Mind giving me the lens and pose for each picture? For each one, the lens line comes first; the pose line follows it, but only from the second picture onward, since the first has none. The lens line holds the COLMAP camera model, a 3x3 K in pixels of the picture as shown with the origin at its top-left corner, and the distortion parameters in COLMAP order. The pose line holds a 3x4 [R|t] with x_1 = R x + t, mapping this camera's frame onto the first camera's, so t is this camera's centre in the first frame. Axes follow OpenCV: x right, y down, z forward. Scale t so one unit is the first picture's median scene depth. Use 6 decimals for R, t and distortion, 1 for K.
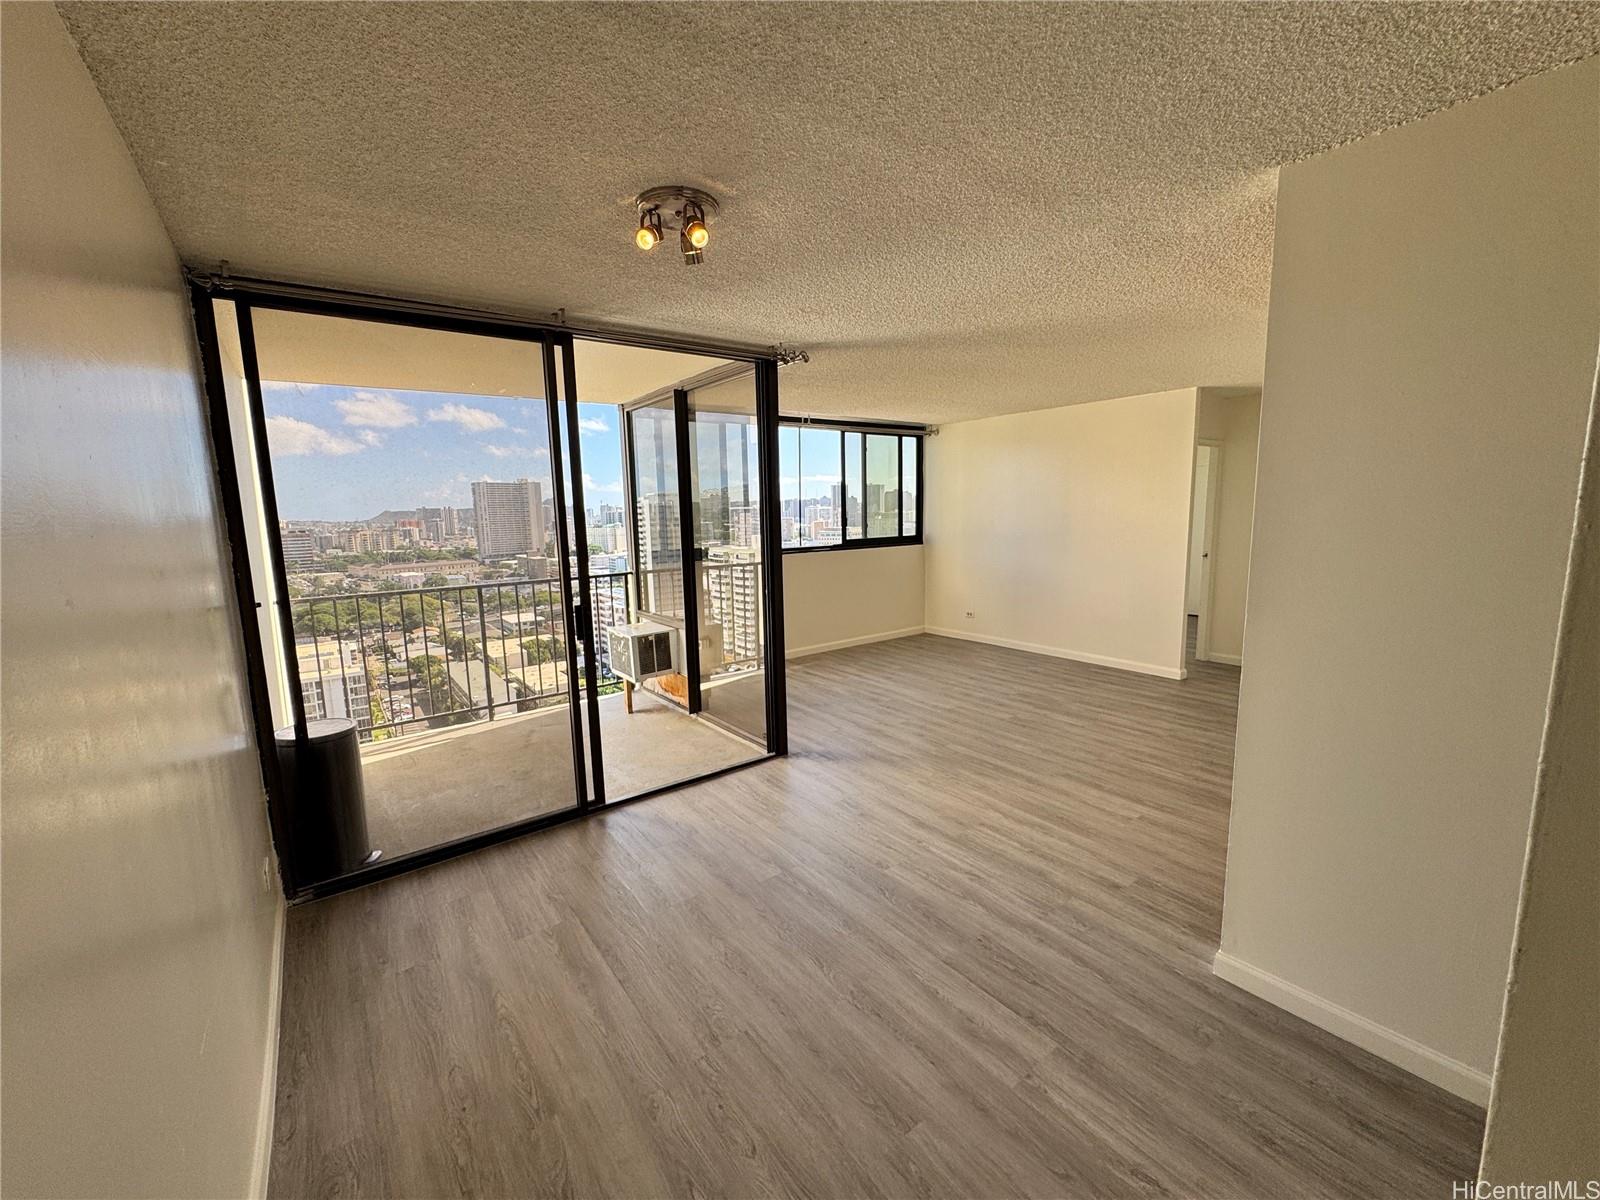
lens RADIAL K [[640.7, 0, 800.7], [0, 640.7, 599.7], [0, 0, 1]] dist [-0.003142, 0.000806]
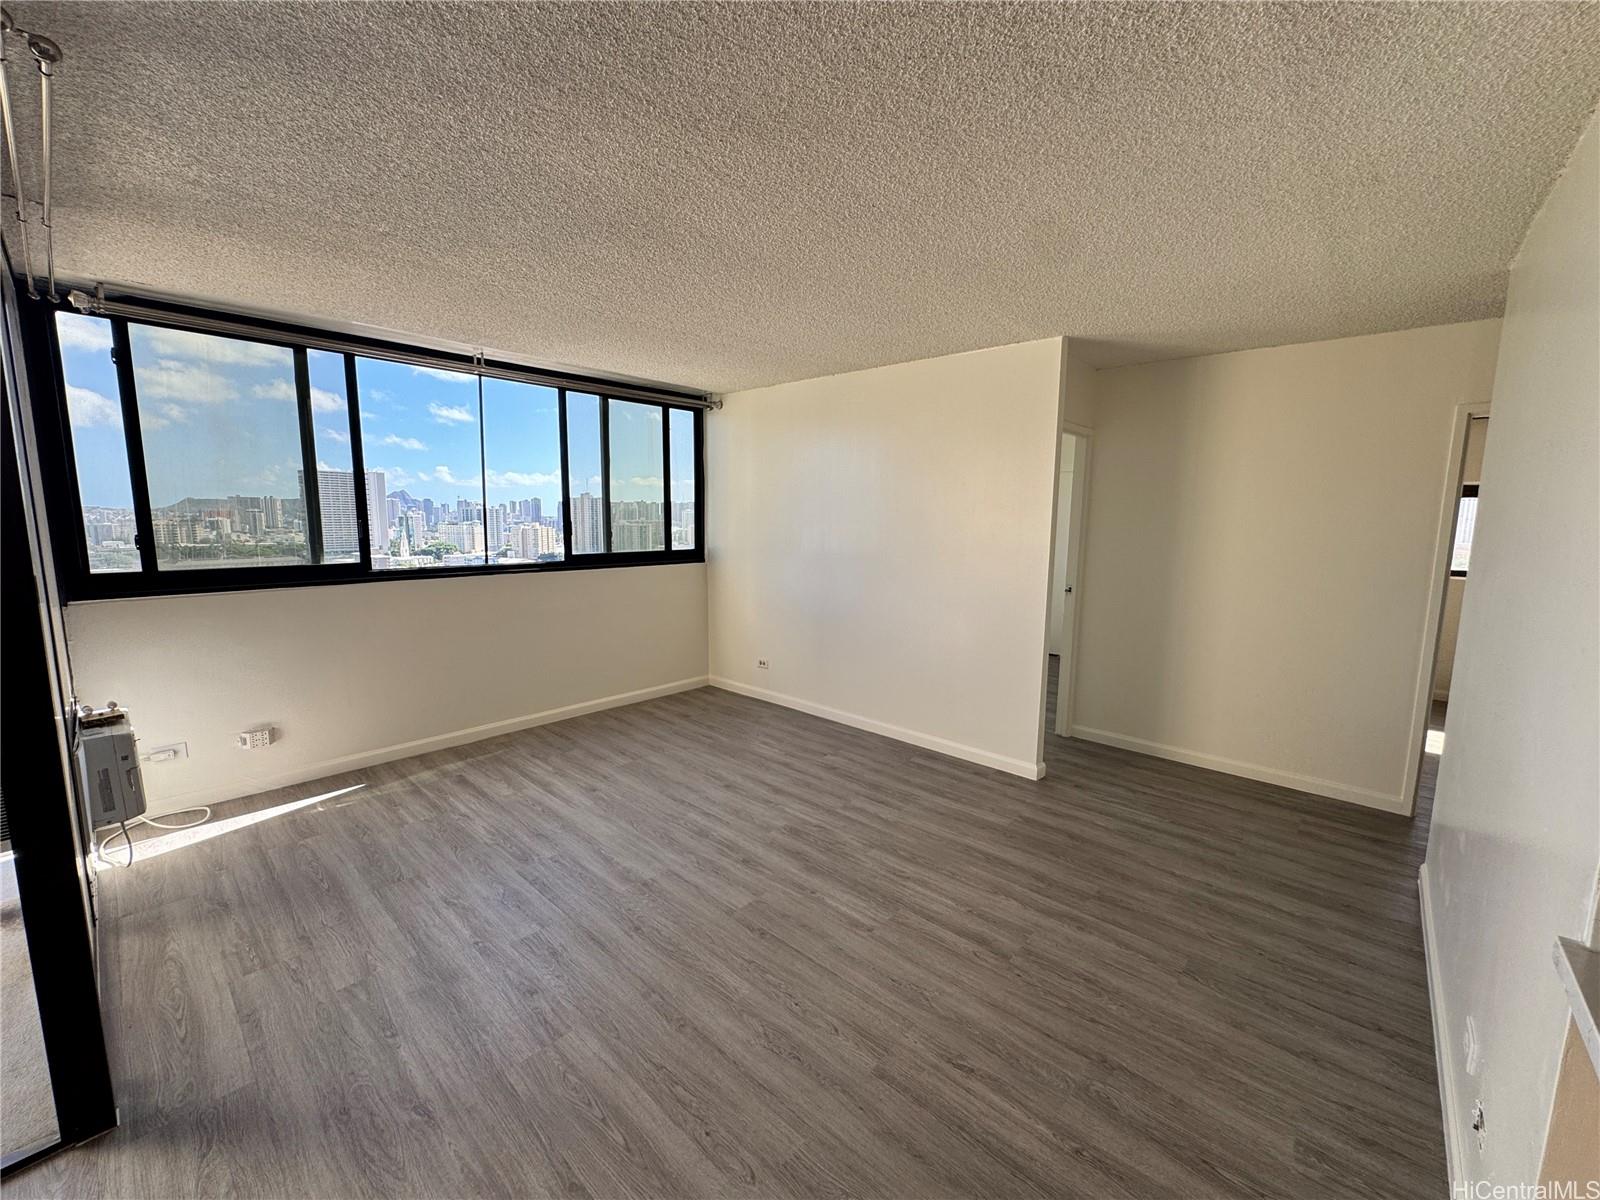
lens RADIAL K [[640.7, 0, 797.3], [0, 640.7, 599.0], [0, 0, 1]] dist [-0.003142, 0.000806]
pose [[0.982621, 0.008946, 0.185406, 0.204152], [-0.007292, 0.999927, -0.009605, -0.050153], [-0.185478, 0.008086, 0.982615, 0.356369]]
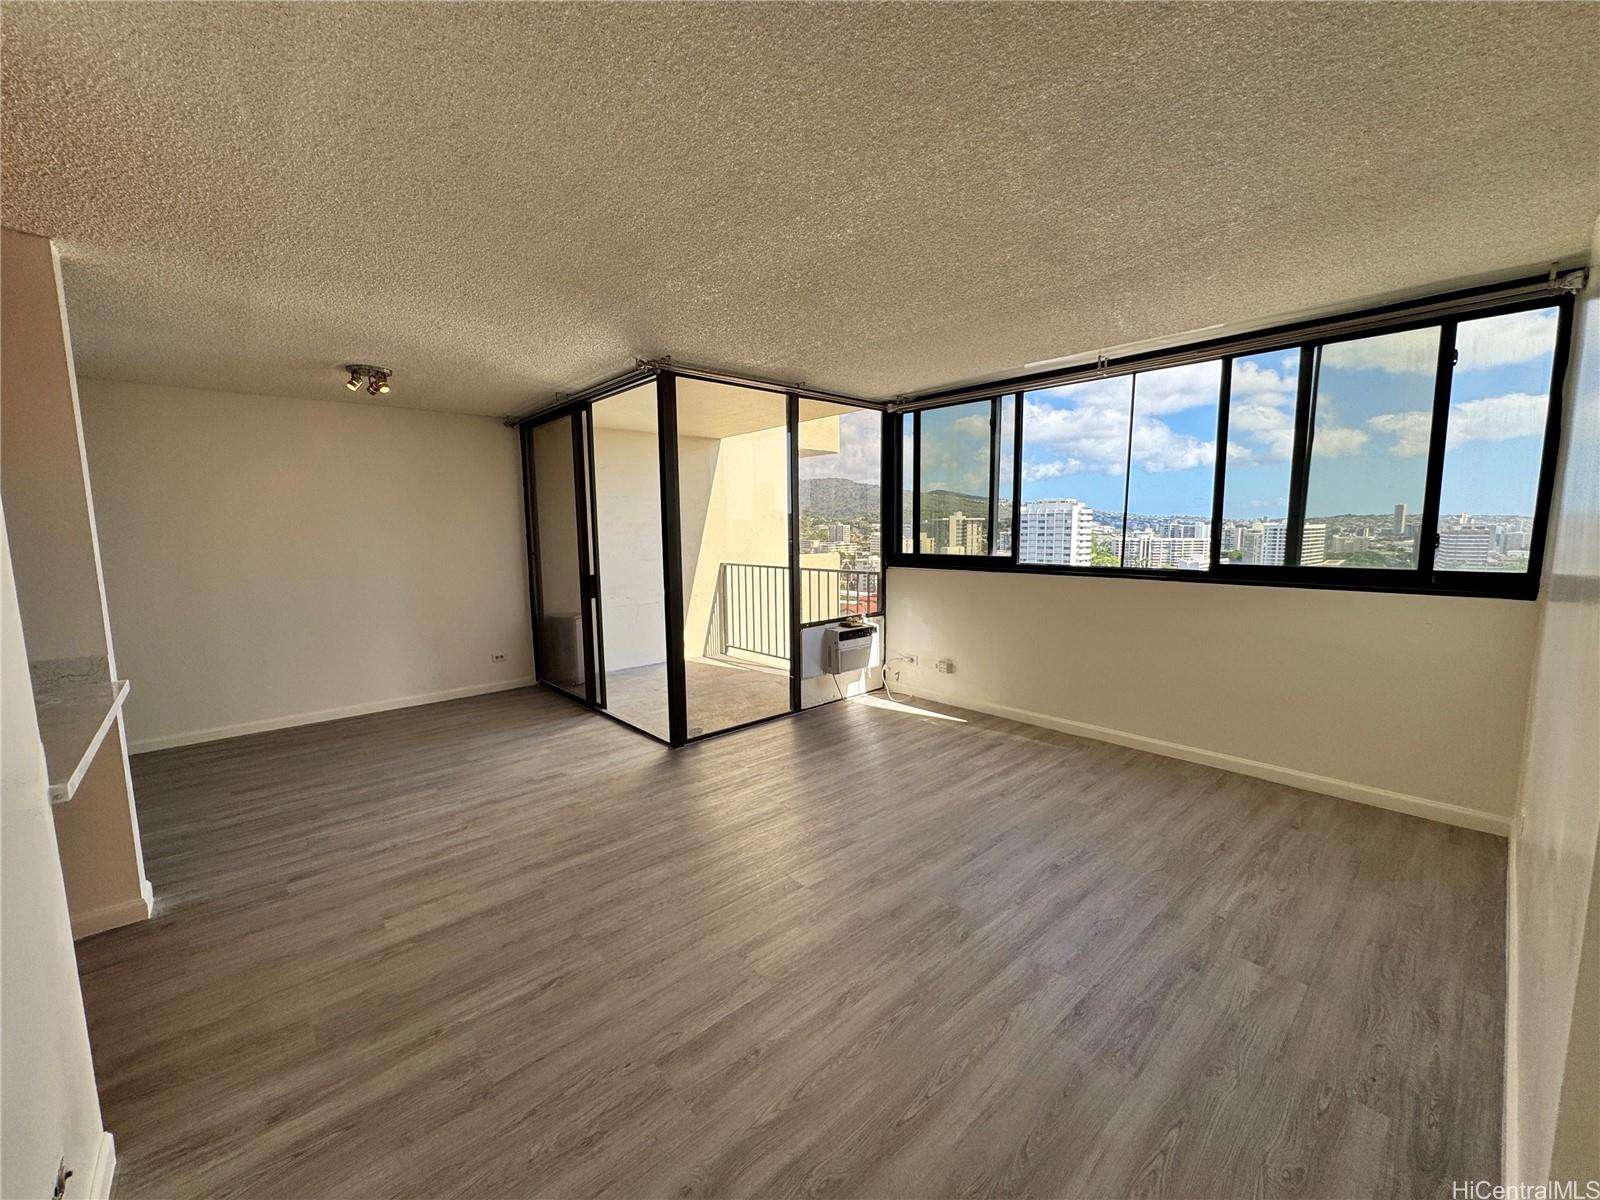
lens RADIAL K [[640.7, 0, 801.3], [0, 640.7, 603.0], [0, 0, 1]] dist [-0.003142, 0.000806]
pose [[0.090566, 0.143496, -0.985498, 0.648786], [-0.128382, 0.982990, 0.131332, -0.100998], [0.987581, 0.114626, 0.107447, 0.699583]]
